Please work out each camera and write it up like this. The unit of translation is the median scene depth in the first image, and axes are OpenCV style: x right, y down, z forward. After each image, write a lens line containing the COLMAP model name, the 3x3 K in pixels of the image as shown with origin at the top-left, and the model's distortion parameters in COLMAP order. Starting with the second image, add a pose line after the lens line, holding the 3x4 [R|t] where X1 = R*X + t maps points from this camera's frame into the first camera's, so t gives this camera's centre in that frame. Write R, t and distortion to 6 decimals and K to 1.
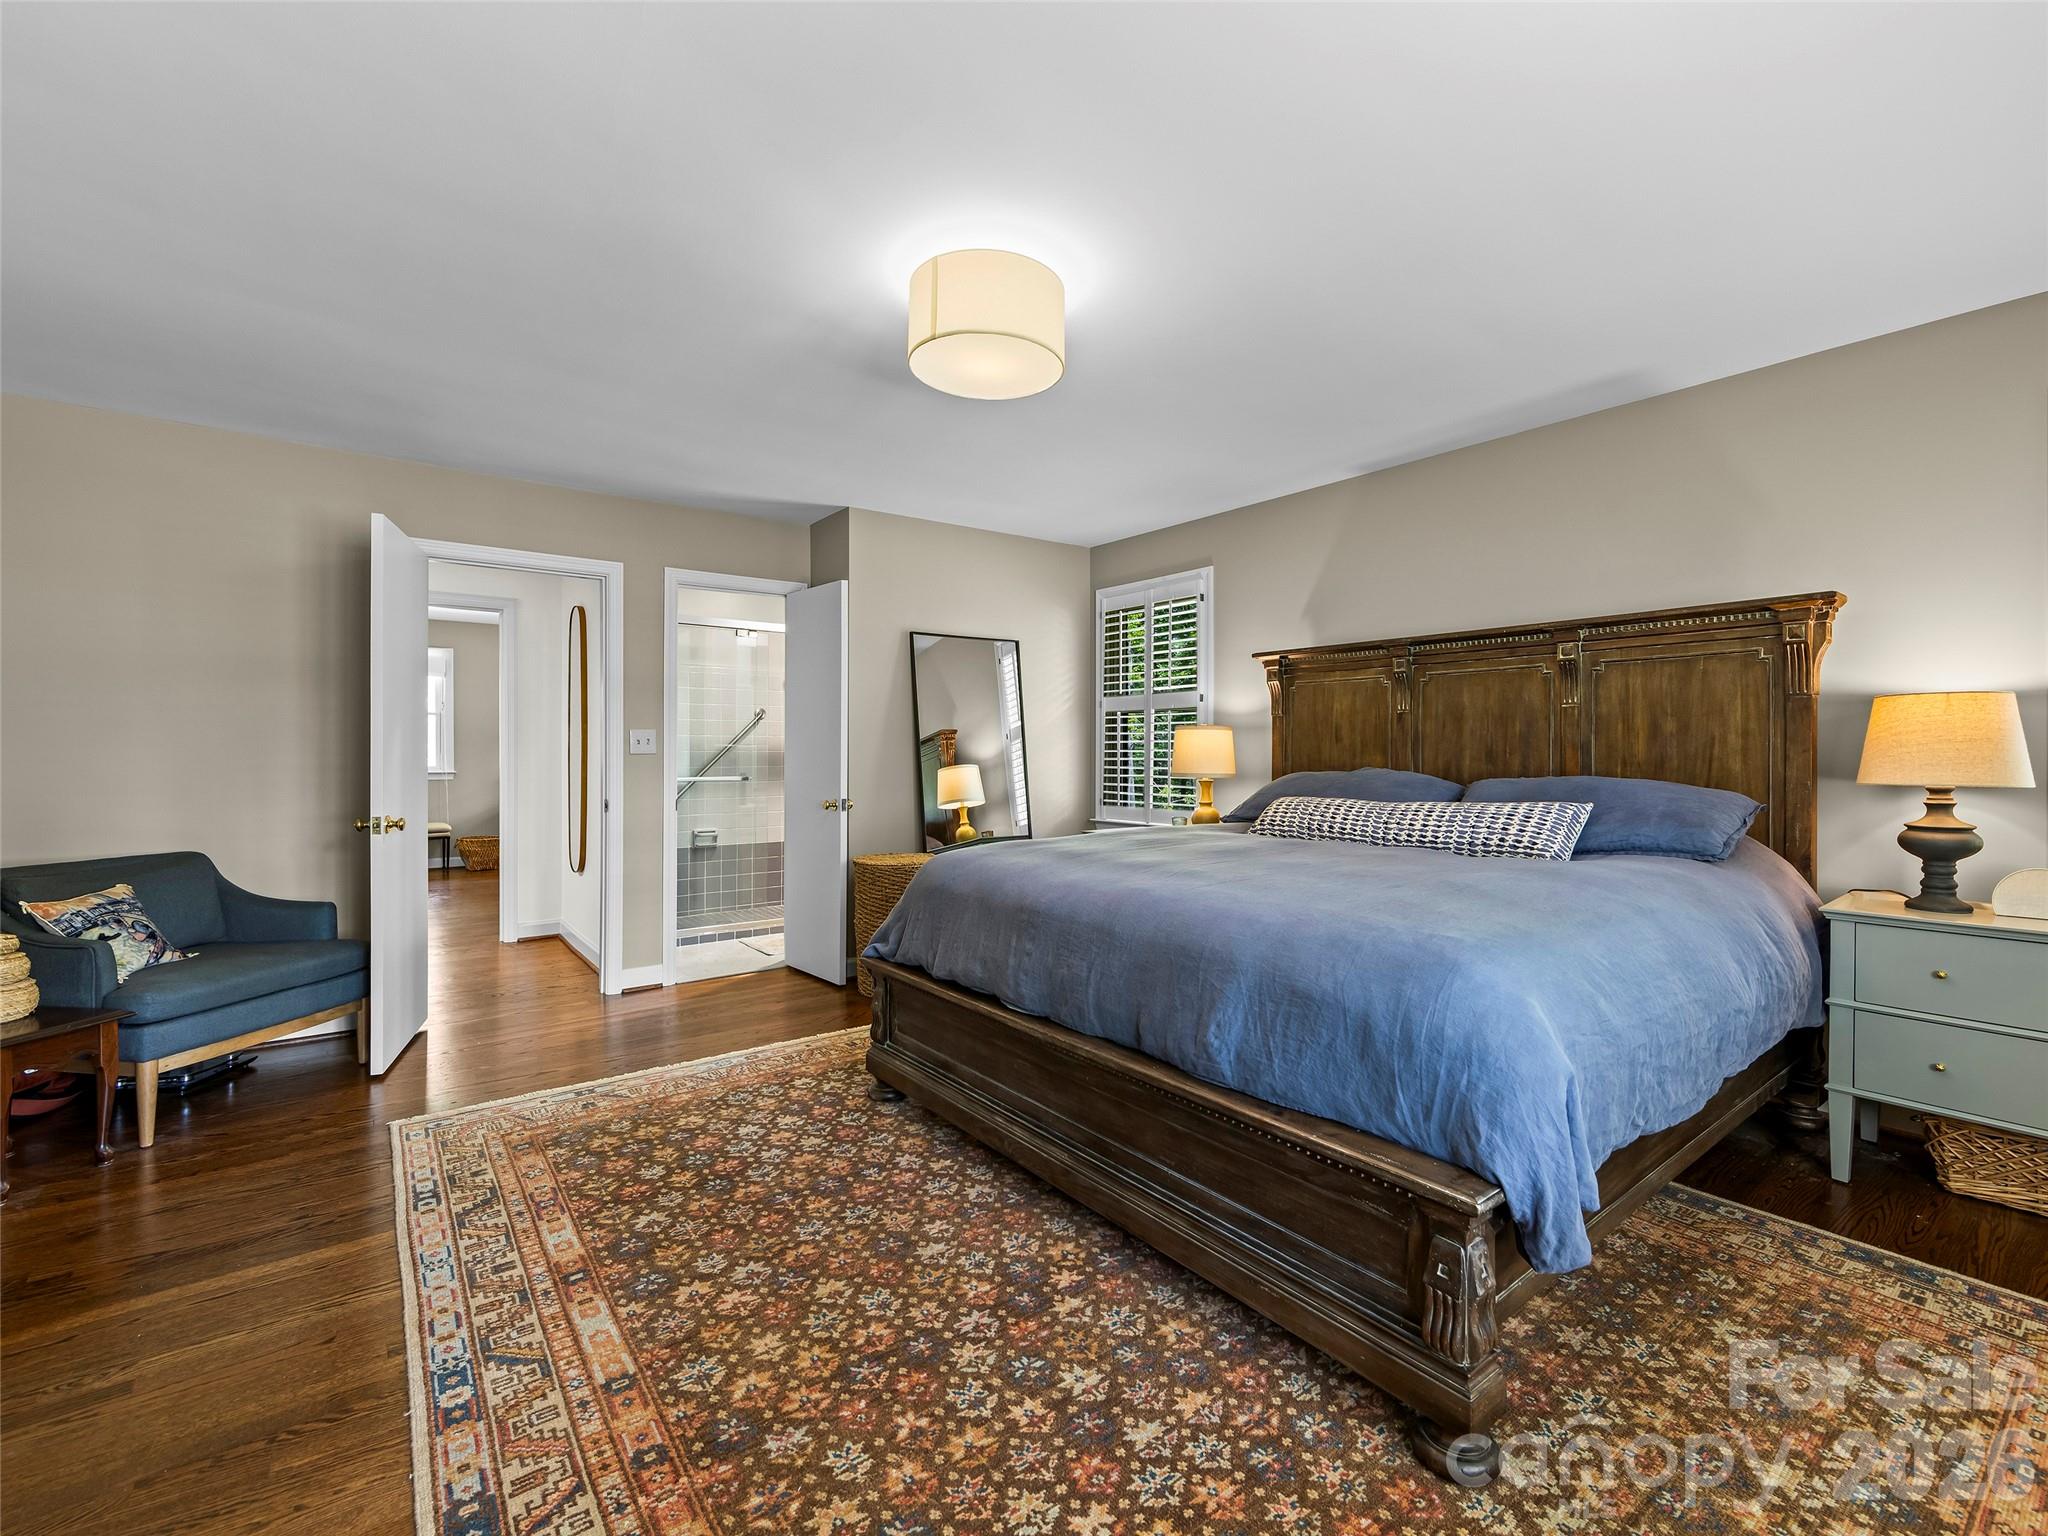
lens RADIAL K [[907.7, 0, 1037.5], [0, 907.7, 764.5], [0, 0, 1]] dist [0.007685, 0.001660]
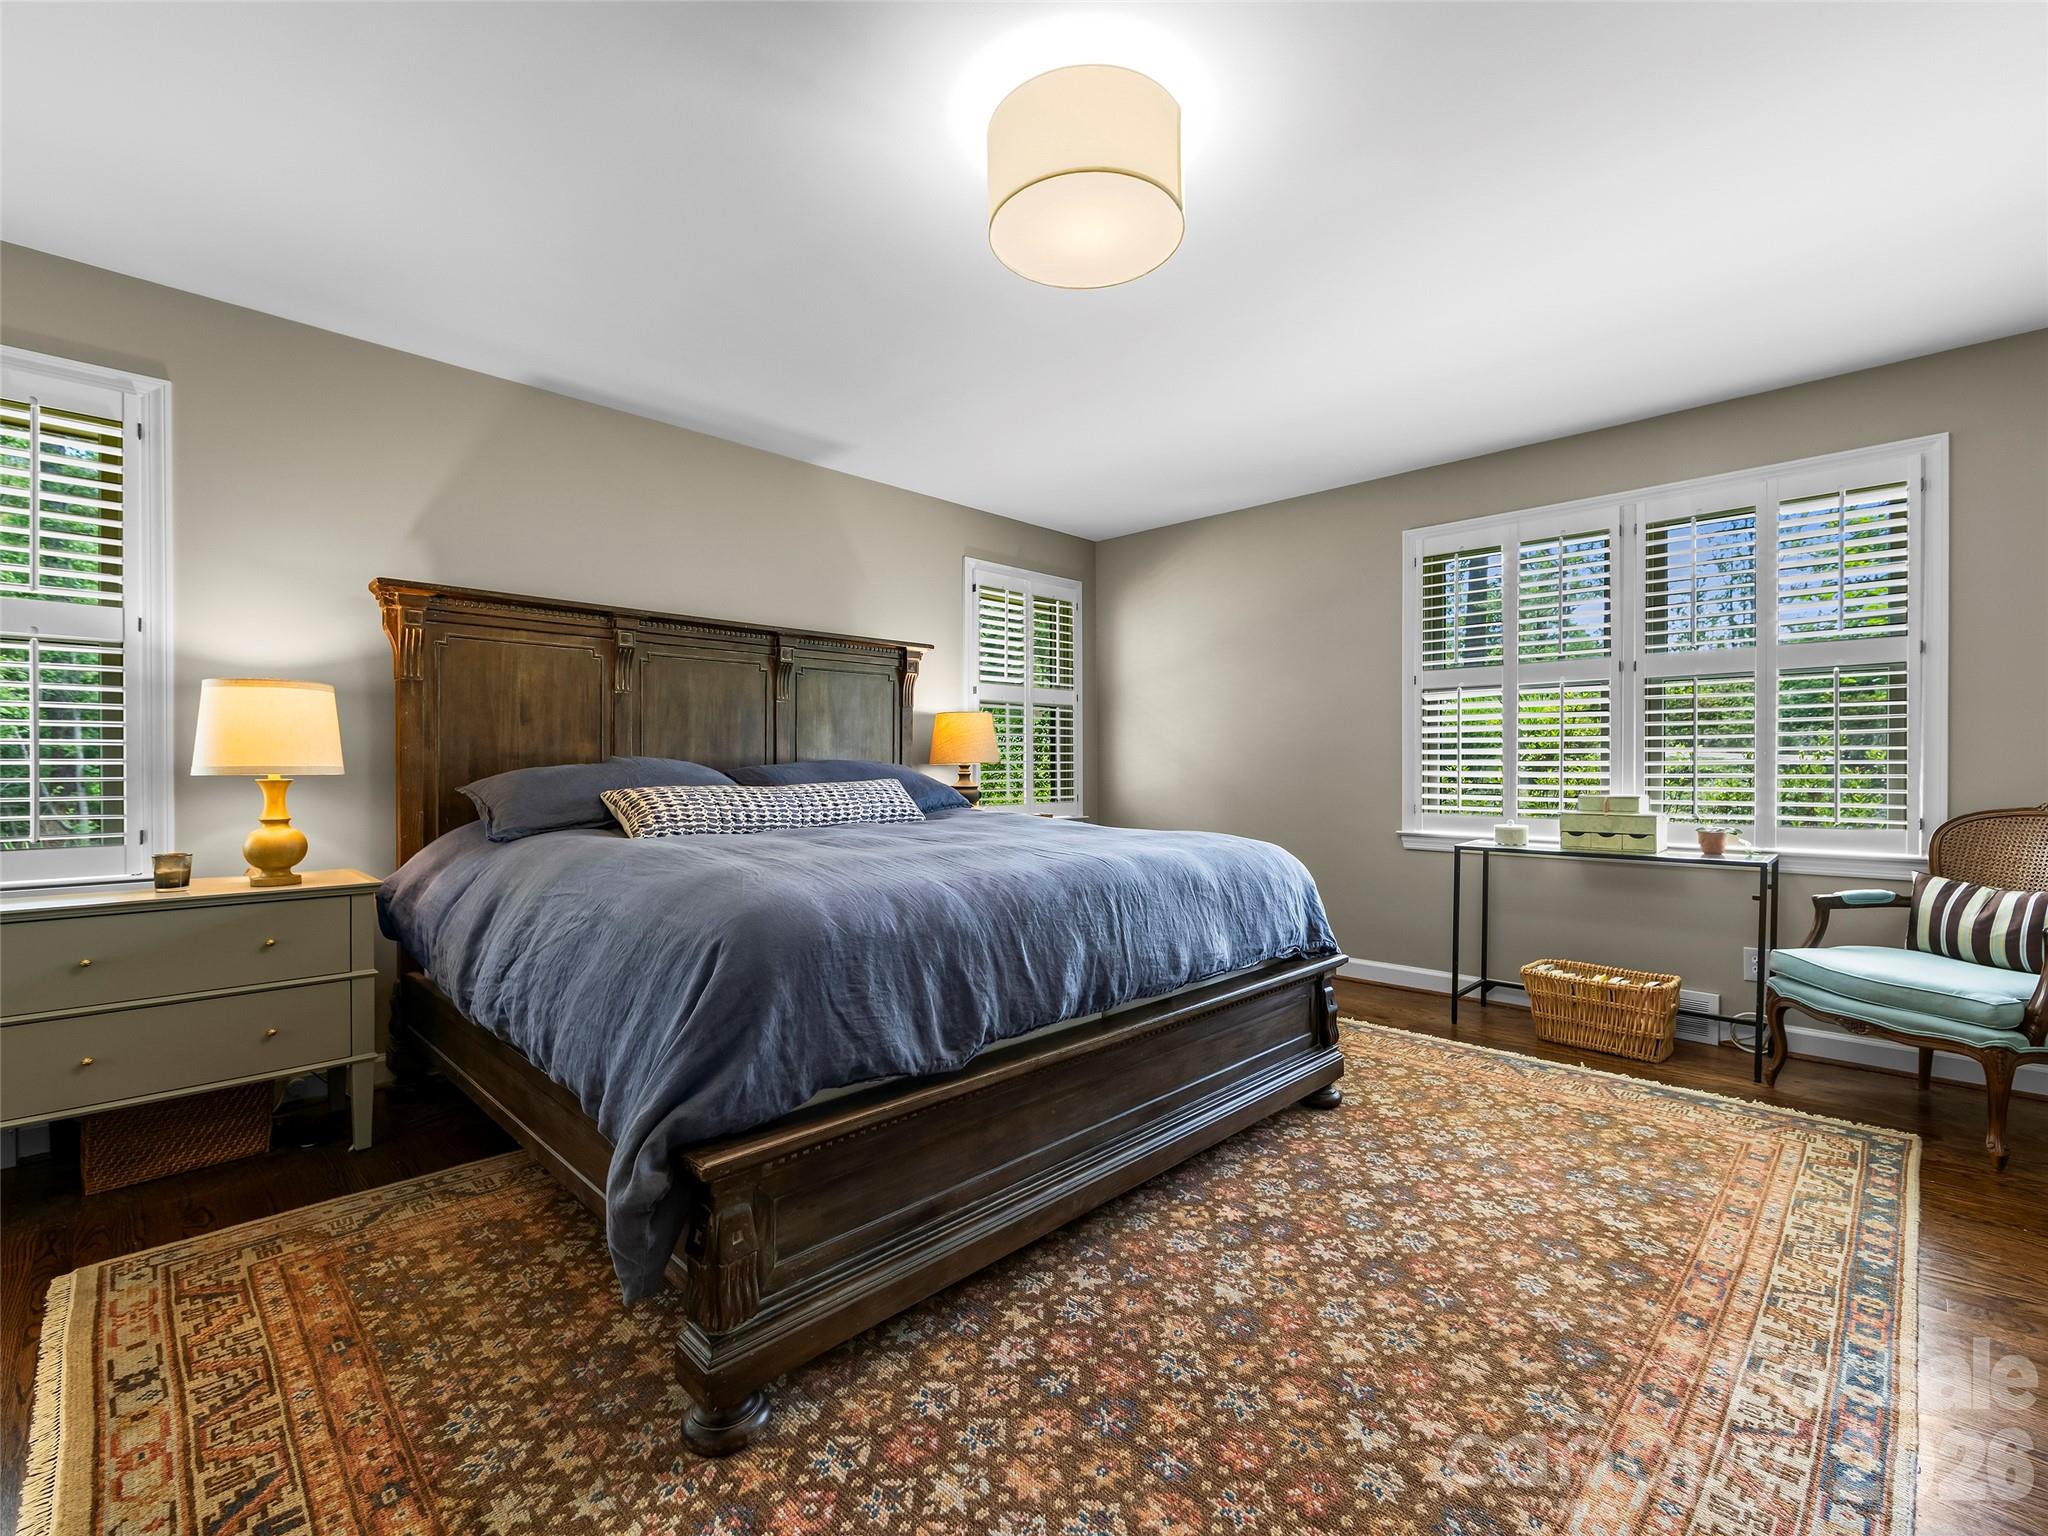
lens RADIAL K [[907.7, 0, 1026.0], [0, 907.7, 765.4], [0, 0, 1]] dist [0.007685, 0.001660]
pose [[-0.142558, -0.007376, 0.989759, -1.059210], [0.003450, 0.999962, 0.007949, 0.014367], [-0.989780, 0.004548, -0.142528, 1.454830]]
